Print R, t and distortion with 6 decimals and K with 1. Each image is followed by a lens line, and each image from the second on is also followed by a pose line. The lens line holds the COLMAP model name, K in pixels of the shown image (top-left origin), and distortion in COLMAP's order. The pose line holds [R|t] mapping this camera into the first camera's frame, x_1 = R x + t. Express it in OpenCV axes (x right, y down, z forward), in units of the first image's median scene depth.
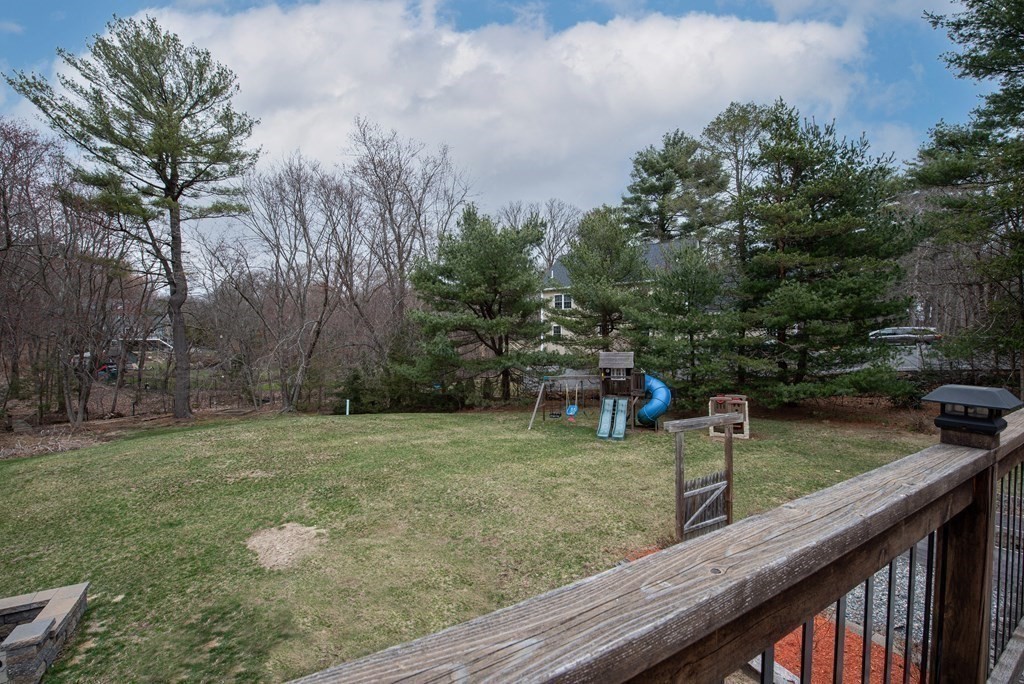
lens RADIAL K [[407.0, 0, 513.1], [0, 407.0, 346.4], [0, 0, 1]] dist [-0.010853, -0.003702]
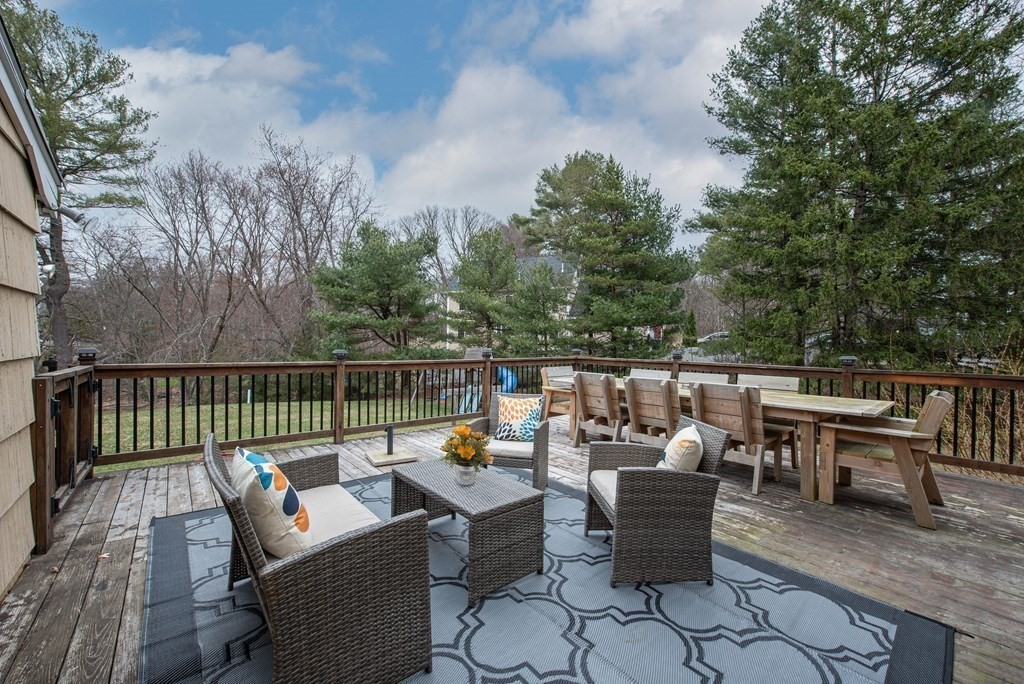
lens RADIAL K [[410.6, 0, 513.3], [0, 410.6, 349.2], [0, 0, 1]] dist [0.000996, 0.000009]
pose [[0.986465, 0.012115, 0.163525, 0.082031], [-0.013784, 0.999864, 0.009075, 0.001722], [-0.163393, -0.011206, 0.986497, -0.152263]]
